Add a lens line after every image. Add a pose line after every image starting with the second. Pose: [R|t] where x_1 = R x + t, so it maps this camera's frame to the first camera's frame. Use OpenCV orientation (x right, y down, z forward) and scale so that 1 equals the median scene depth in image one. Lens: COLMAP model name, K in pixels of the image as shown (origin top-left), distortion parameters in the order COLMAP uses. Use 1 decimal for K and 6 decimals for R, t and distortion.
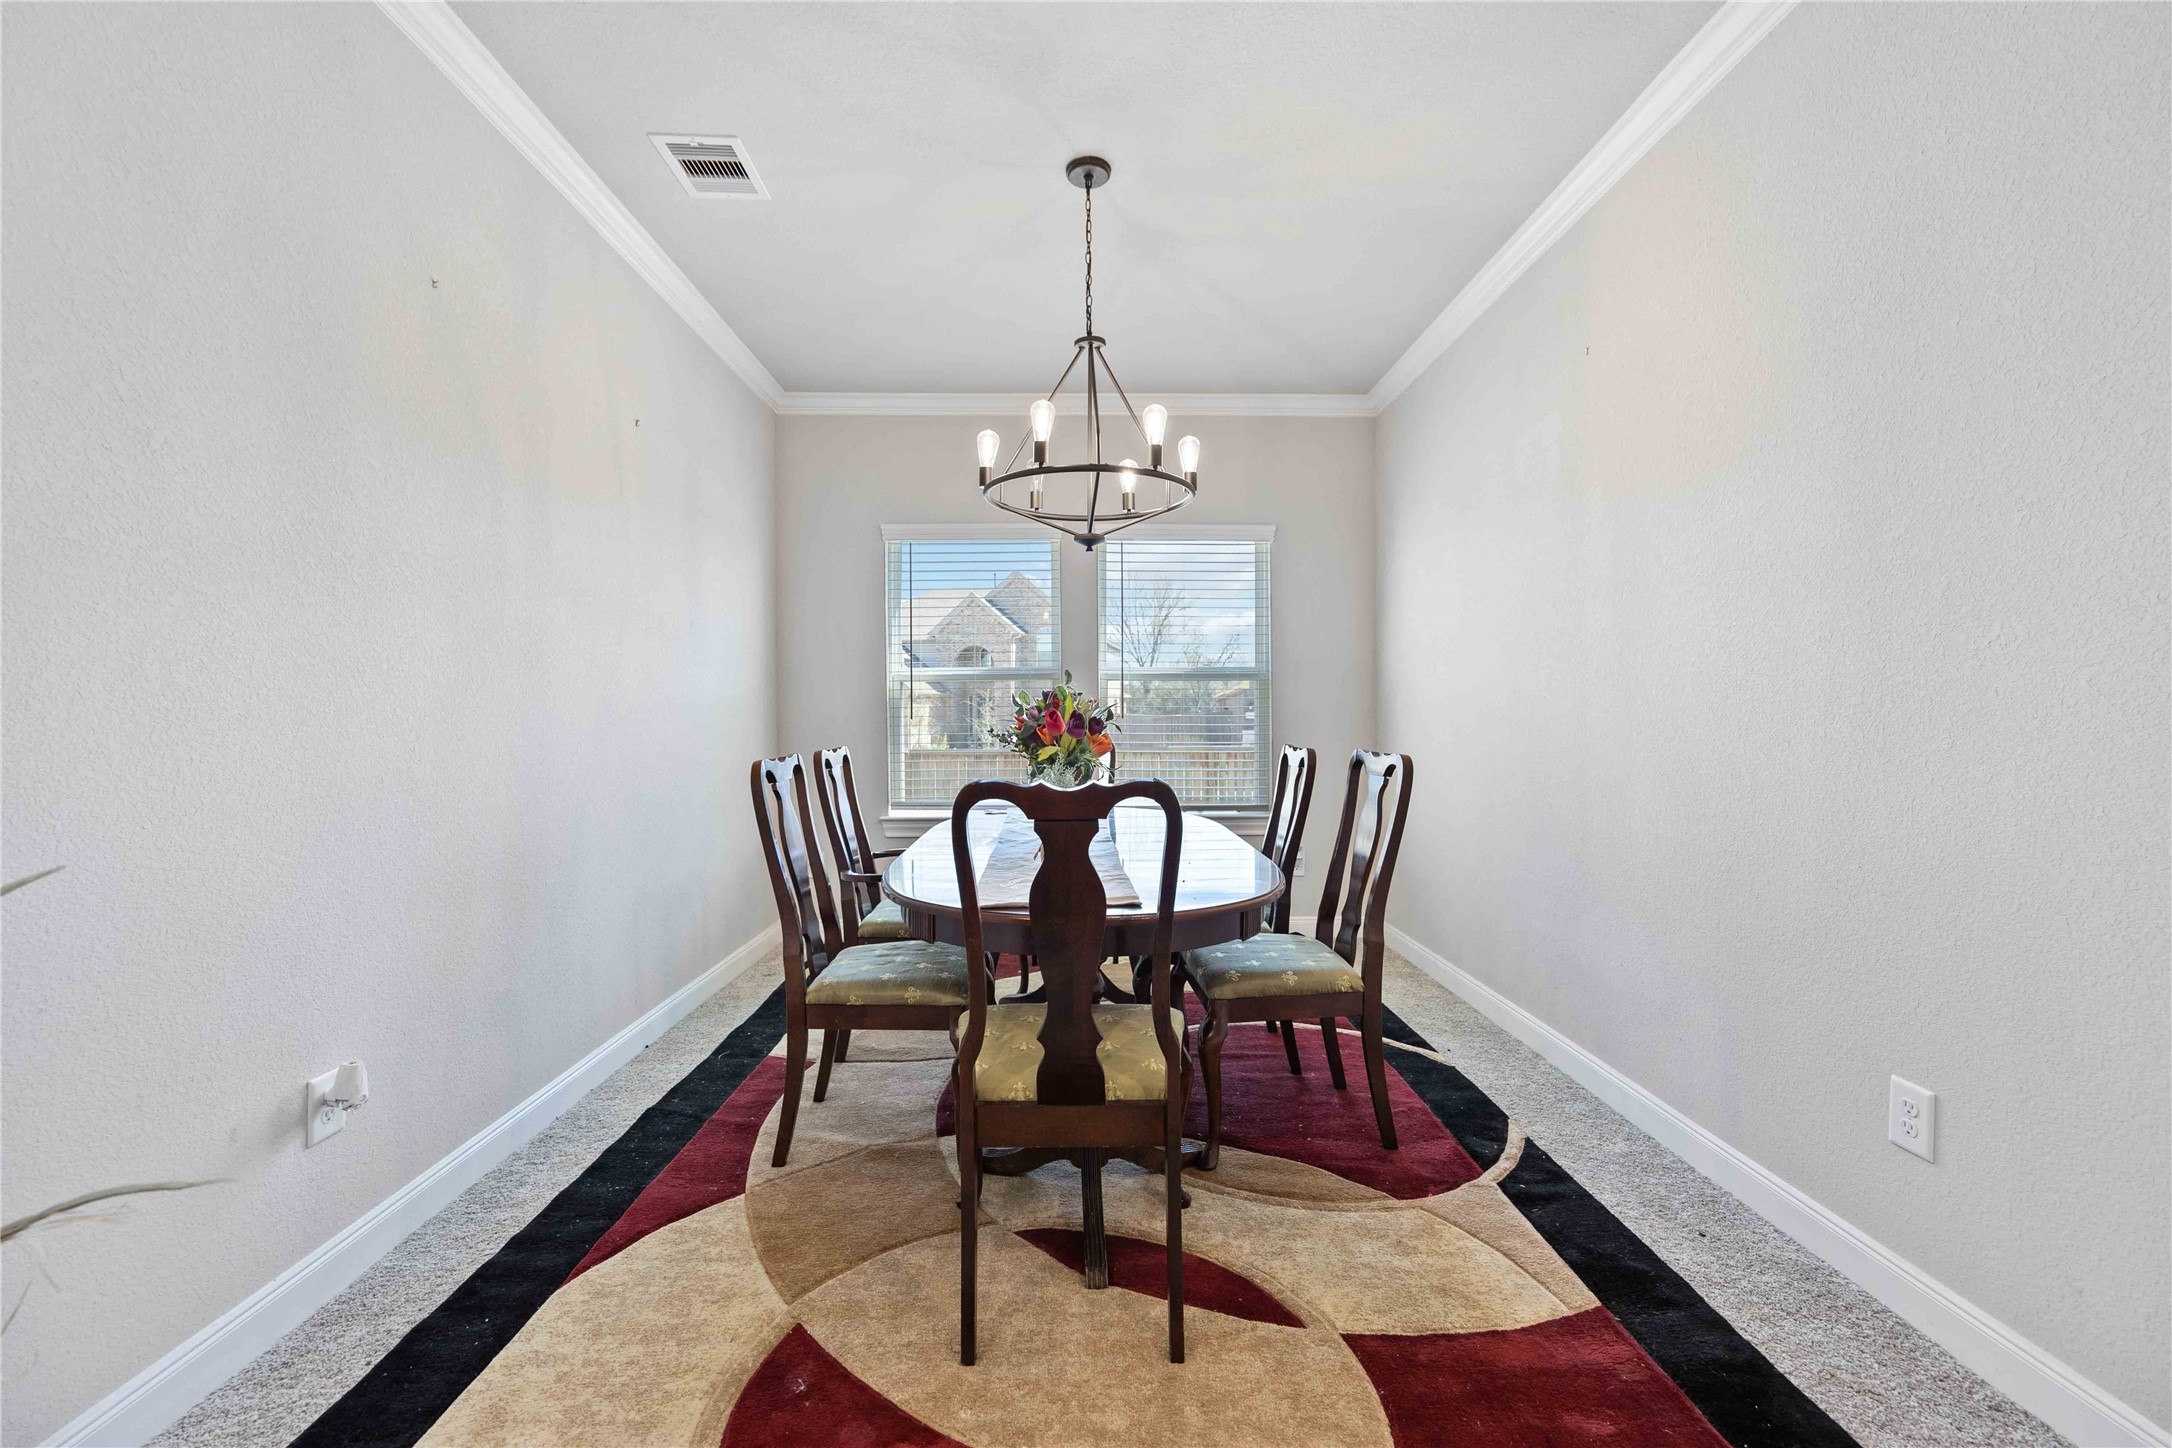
lens RADIAL K [[894.1, 0, 1086.0], [0, 894.1, 724.0], [0, 0, 1]] dist [-0.000889, -0.000233]
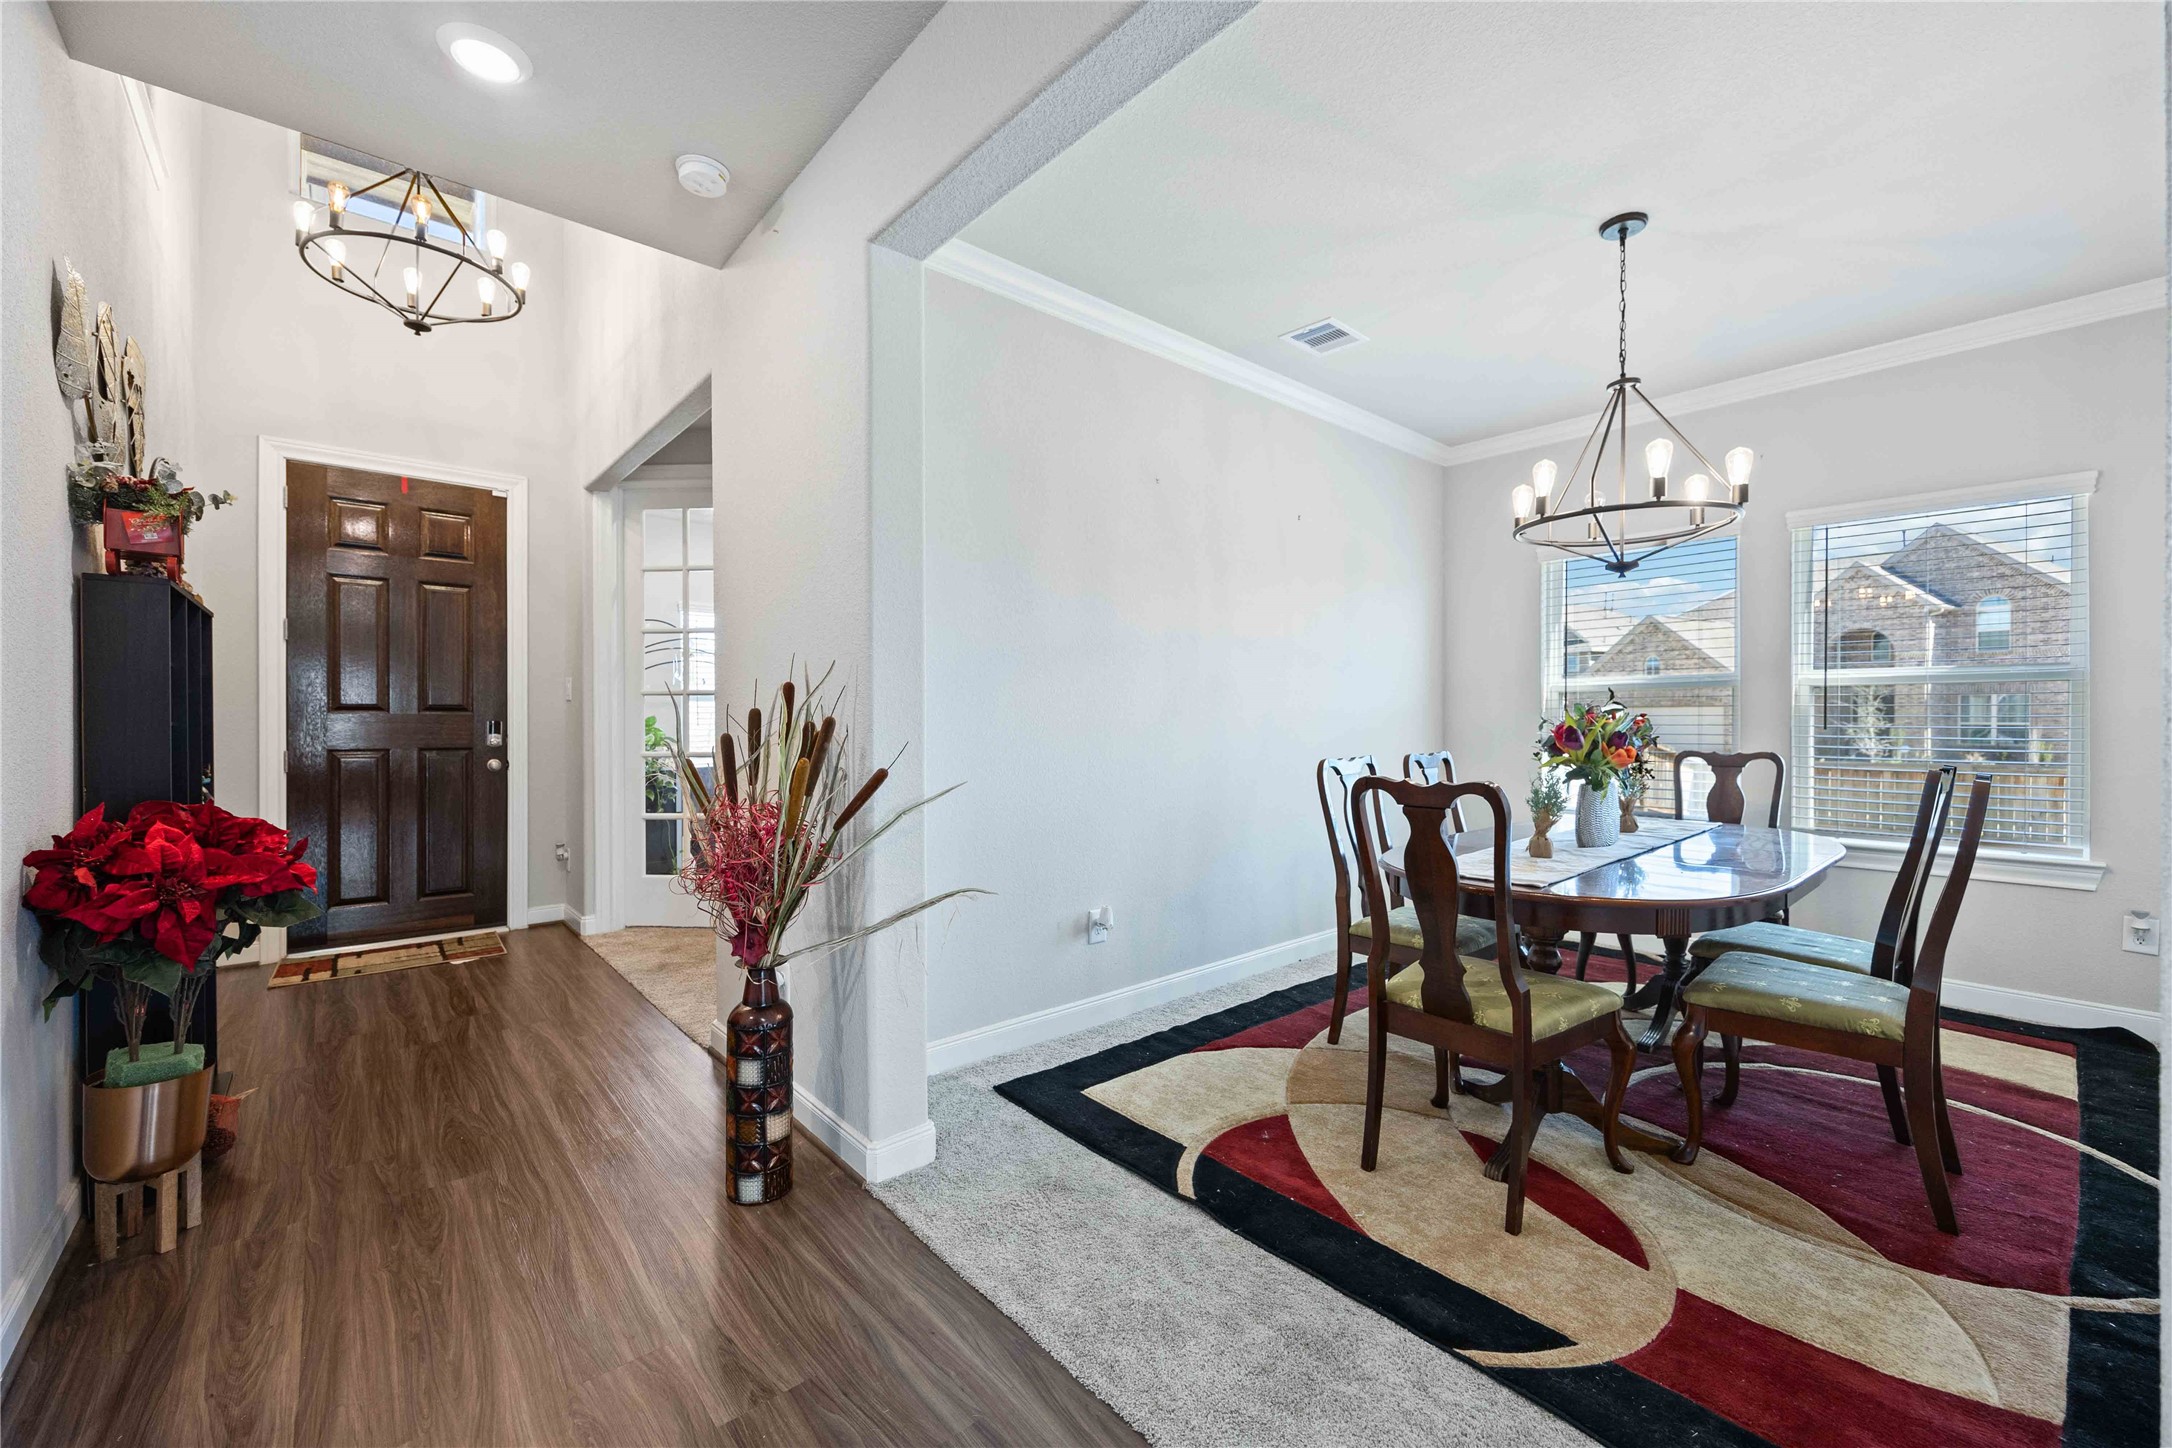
lens RADIAL K [[894.1, 0, 1086.0], [0, 894.1, 724.0], [0, 0, 1]] dist [-0.000889, -0.000233]
pose [[0.640844, 0.007177, -0.767637, 0.530446], [-0.007860, 0.999965, 0.002787, -0.018848], [0.767631, 0.004247, 0.640878, -0.234573]]
